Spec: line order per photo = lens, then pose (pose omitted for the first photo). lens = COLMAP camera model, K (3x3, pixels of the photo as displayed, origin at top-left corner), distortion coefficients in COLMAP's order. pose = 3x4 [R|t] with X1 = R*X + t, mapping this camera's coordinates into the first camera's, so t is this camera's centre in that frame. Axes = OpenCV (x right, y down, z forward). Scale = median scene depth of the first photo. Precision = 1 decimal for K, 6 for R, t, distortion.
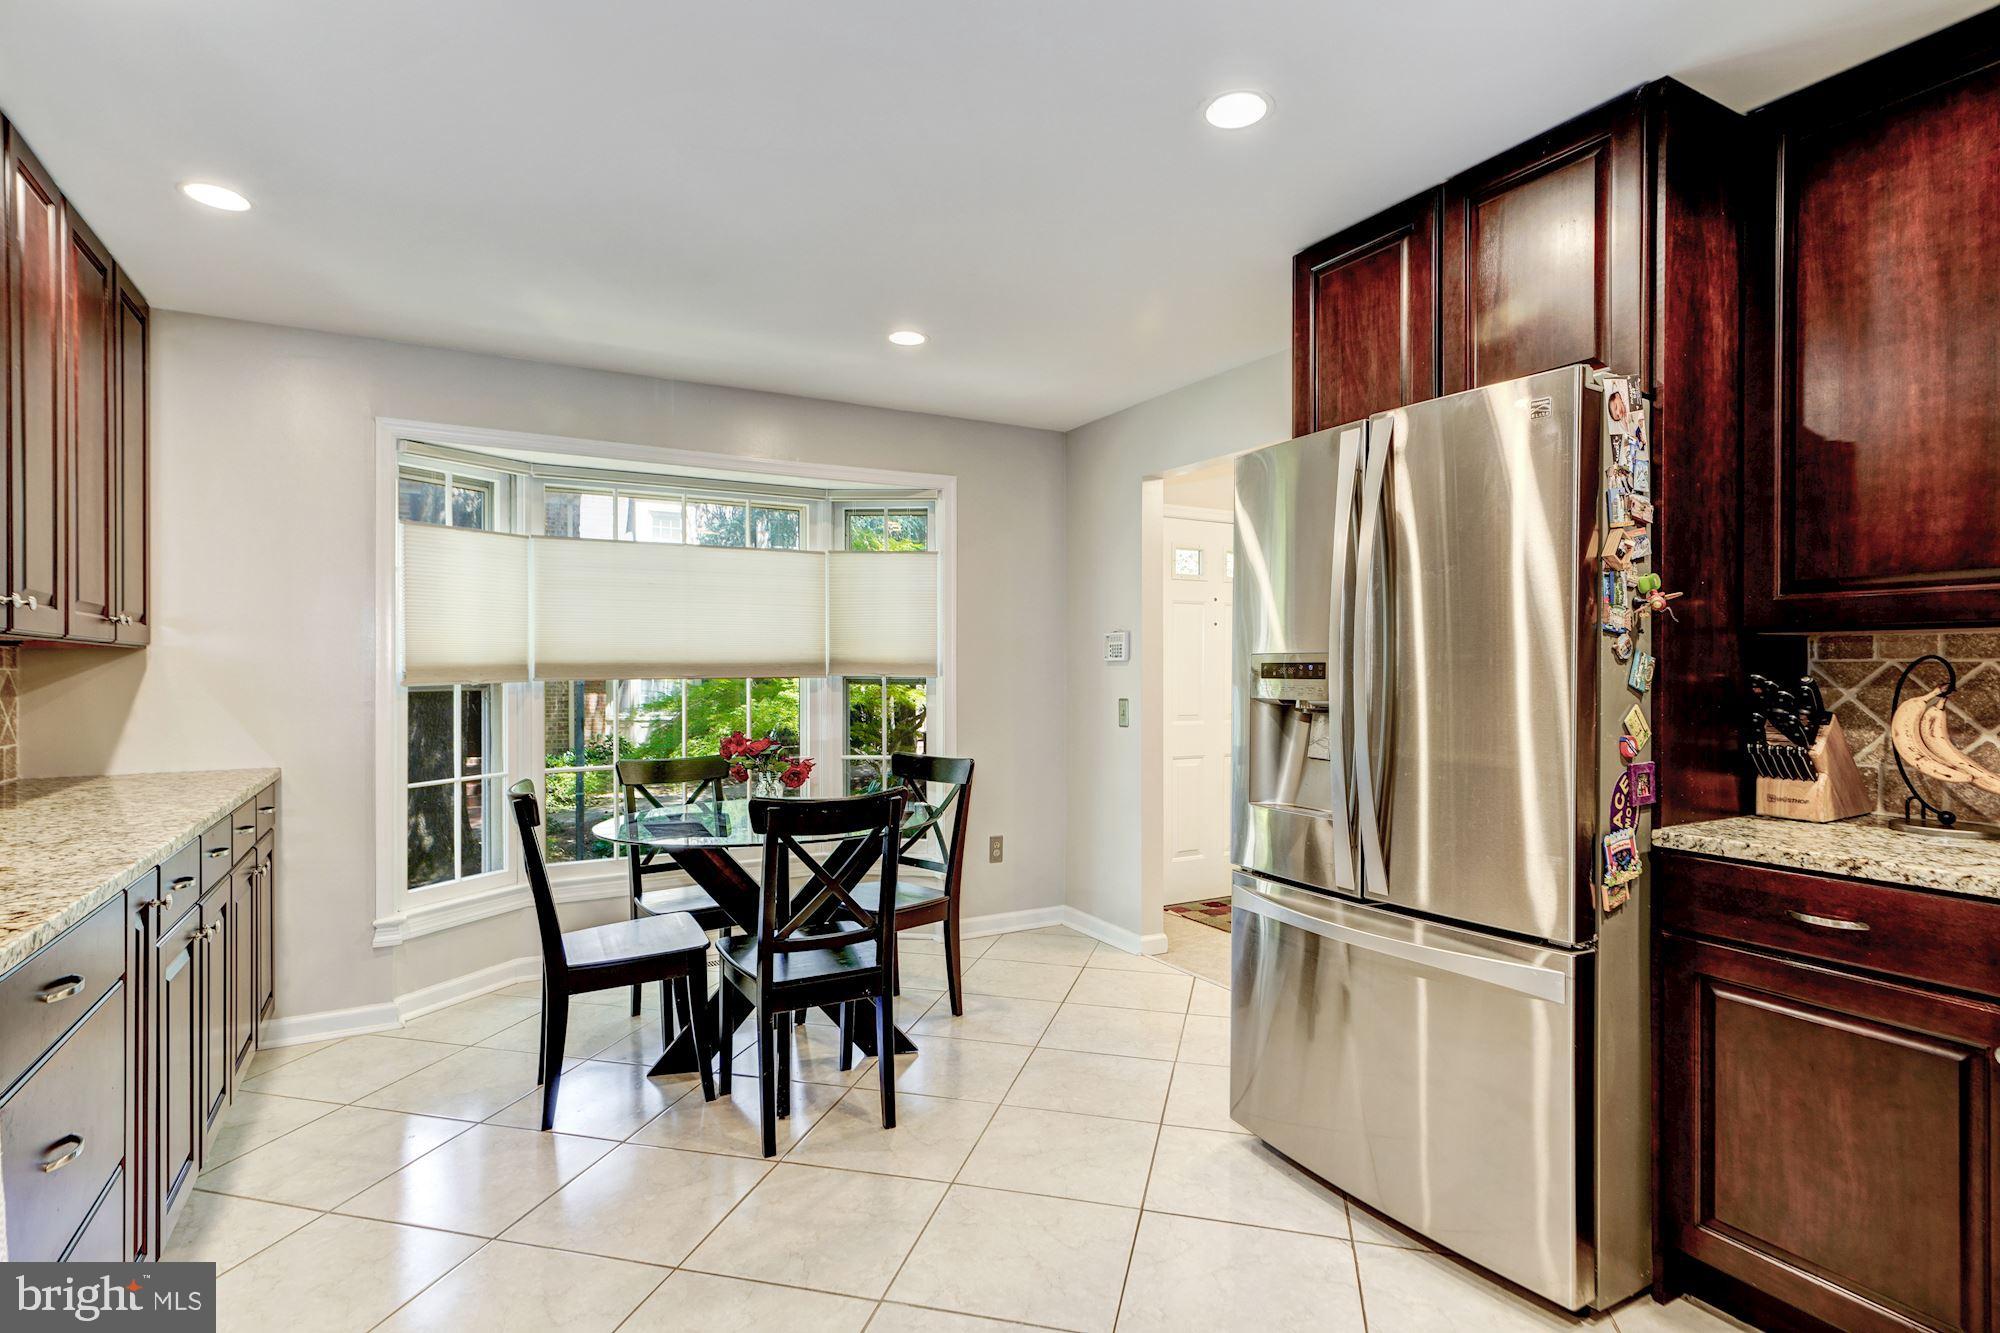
lens RADIAL K [[1019.4, 0, 1003.7], [0, 1019.4, 662.5], [0, 0, 1]] dist [0.006051, 0.002419]
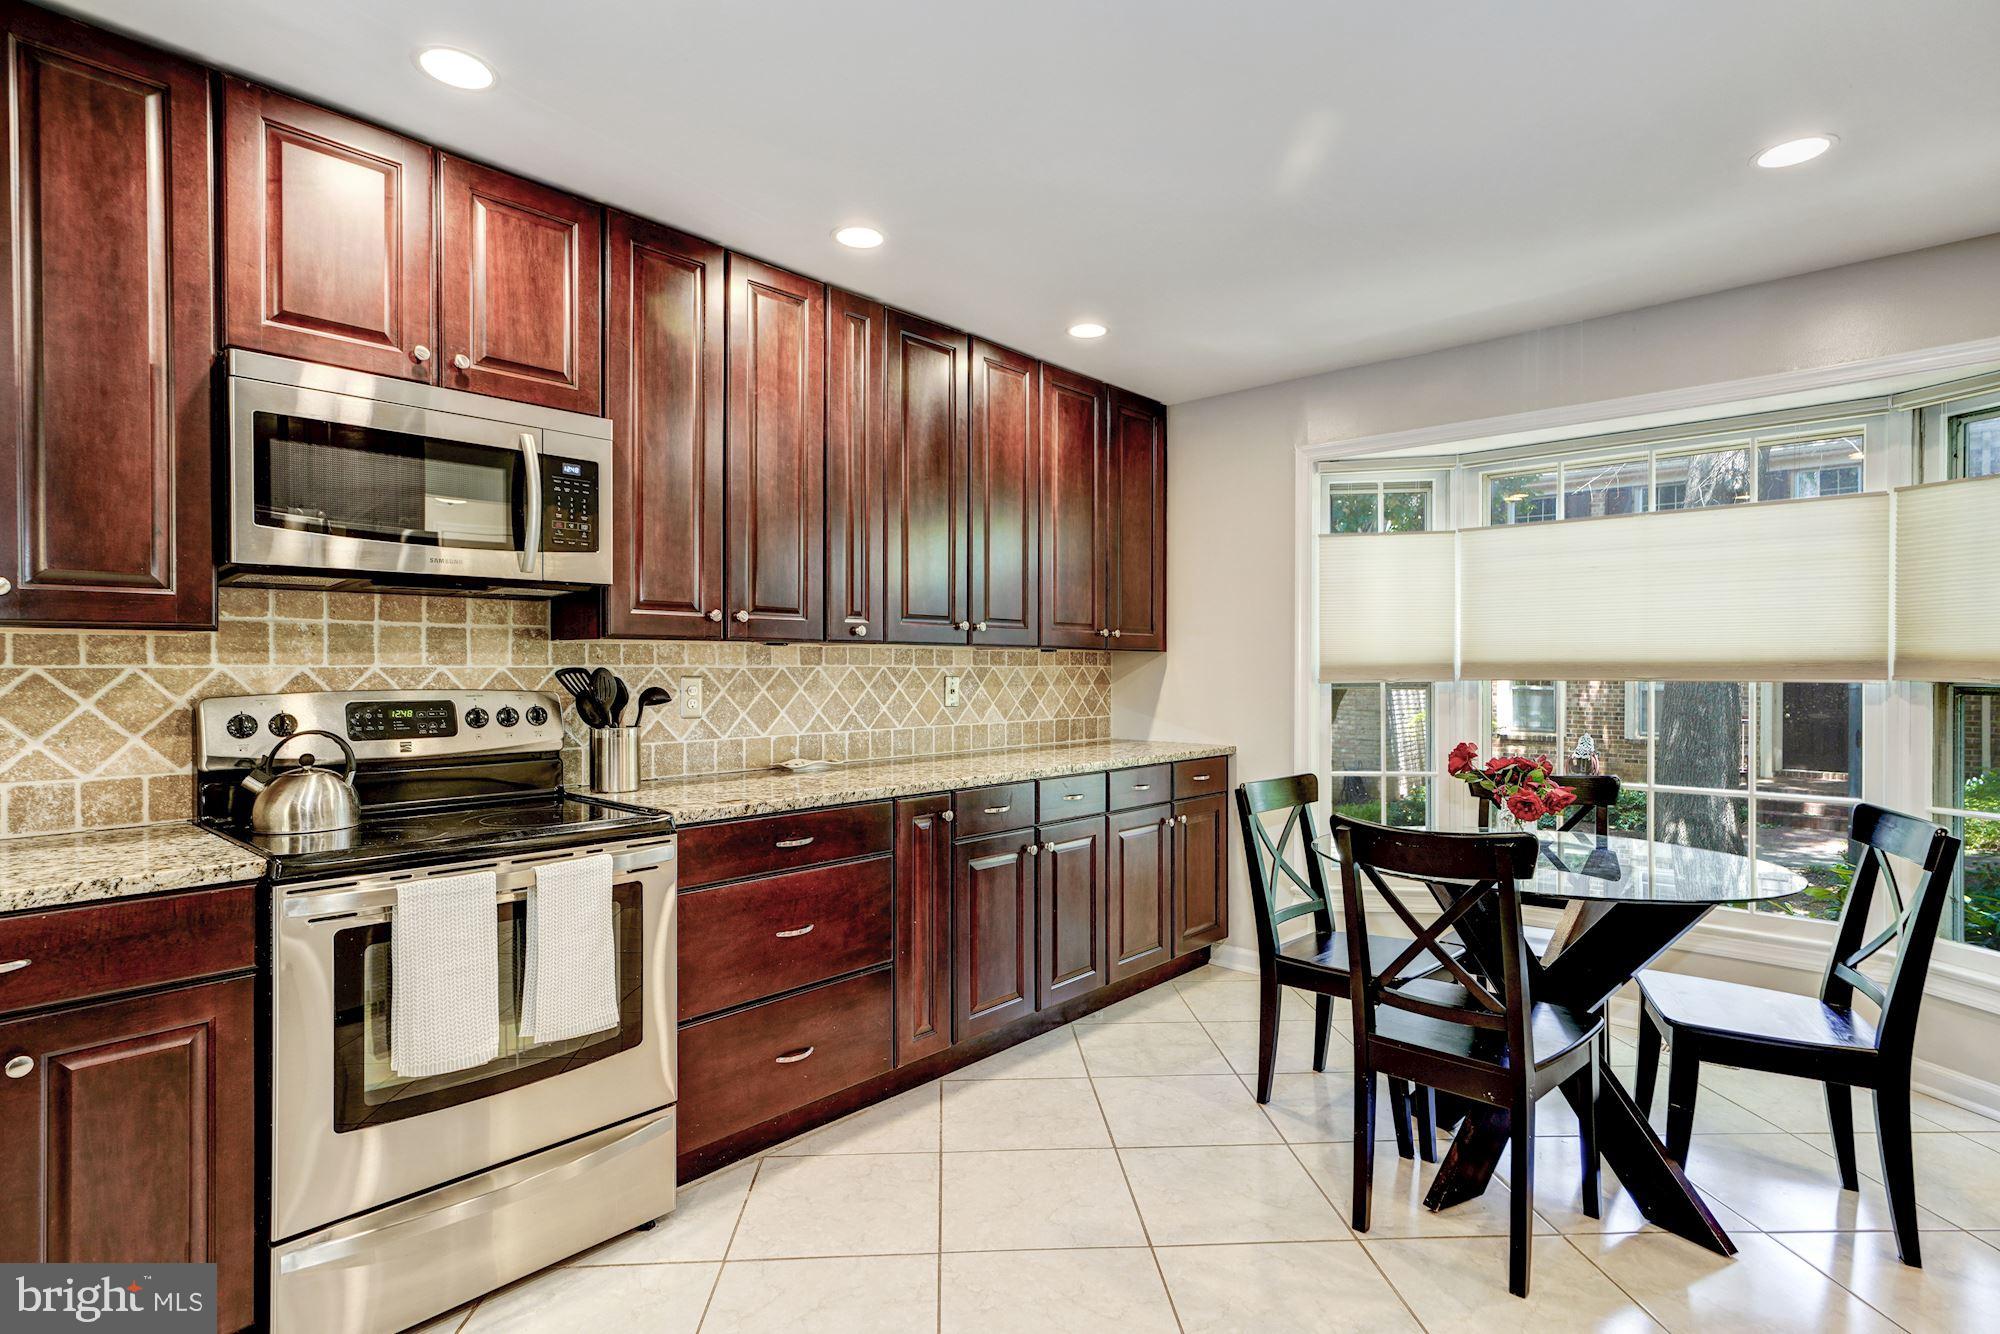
lens RADIAL K [[1019.4, 0, 966.5], [0, 1019.4, 667.6], [0, 0, 1]] dist [0.006051, 0.002419]
pose [[0.278130, 0.005517, -0.960527, 0.378498], [0.001606, 0.999979, 0.006209, -0.001120], [0.960542, -0.003270, 0.278116, 0.325130]]
